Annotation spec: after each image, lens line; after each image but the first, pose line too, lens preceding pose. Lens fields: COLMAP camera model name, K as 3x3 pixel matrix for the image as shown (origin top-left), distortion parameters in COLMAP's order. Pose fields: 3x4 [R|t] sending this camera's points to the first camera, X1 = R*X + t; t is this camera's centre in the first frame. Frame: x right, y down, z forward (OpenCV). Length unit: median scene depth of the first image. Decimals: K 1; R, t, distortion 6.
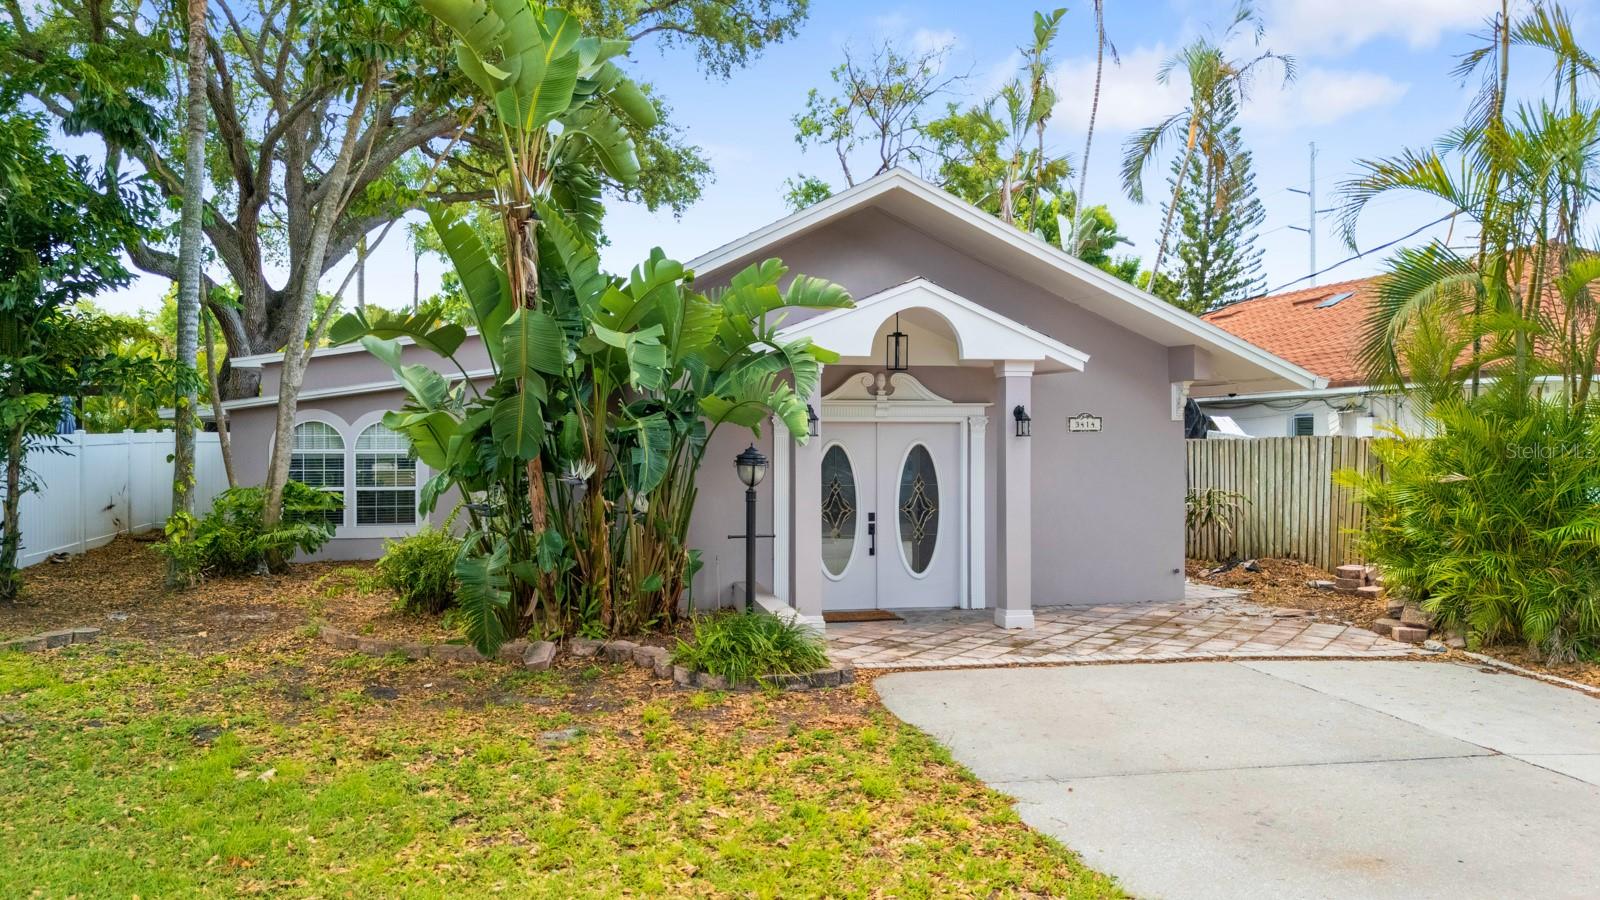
lens RADIAL K [[1173.4, 0, 801.6], [0, 1173.4, 424.5], [0, 0, 1]] dist [0.045886, -0.093607]
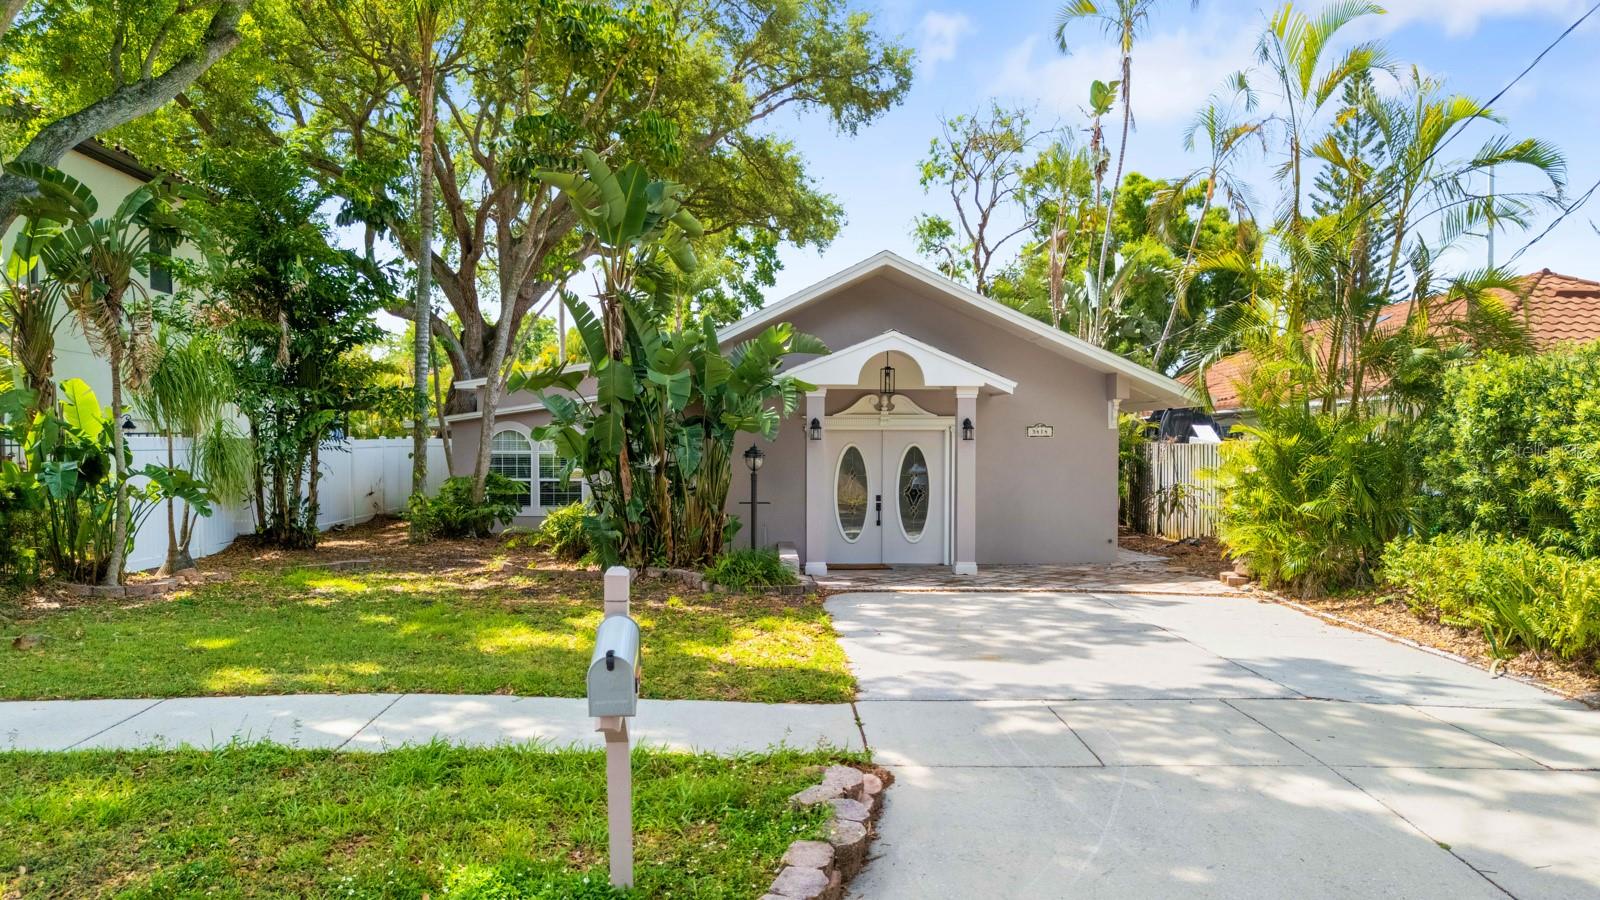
lens RADIAL K [[1126.3, 0, 800.0], [0, 1126.3, 450.0], [0, 0, 1]] dist [0.003426, 0.000087]
pose [[0.987319, 0.001806, -0.158738, 0.150866], [0.000542, 0.999891, 0.014745, 0.001449], [0.158747, -0.014644, 0.987211, -0.280558]]
